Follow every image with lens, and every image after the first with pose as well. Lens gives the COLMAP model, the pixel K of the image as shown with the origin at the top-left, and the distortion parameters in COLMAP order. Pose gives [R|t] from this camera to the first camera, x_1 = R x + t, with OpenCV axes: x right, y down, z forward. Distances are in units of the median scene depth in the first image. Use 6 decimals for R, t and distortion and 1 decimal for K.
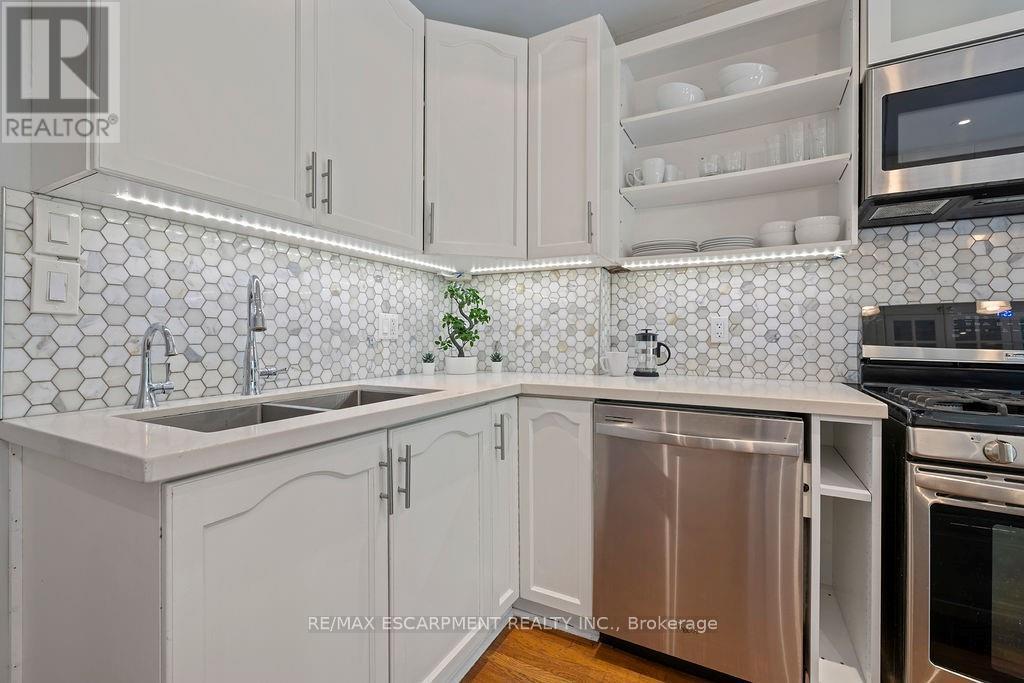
lens RADIAL K [[439.4, 0, 514.9], [0, 439.4, 334.8], [0, 0, 1]] dist [0.000054, -0.001303]
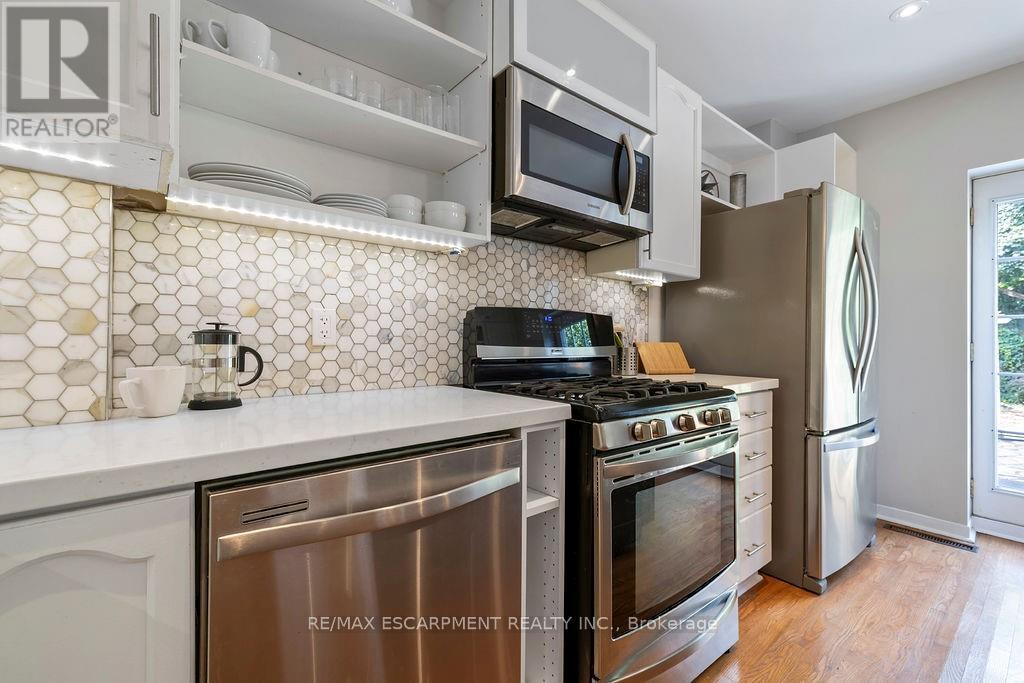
lens RADIAL K [[439.4, 0, 509.4], [0, 439.4, 337.9], [0, 0, 1]] dist [0.000054, -0.001303]
pose [[0.374052, -0.001052, 0.927407, -0.088127], [-0.004375, 0.999986, 0.002899, 0.003419], [-0.927397, -0.005142, 0.374042, 0.504837]]
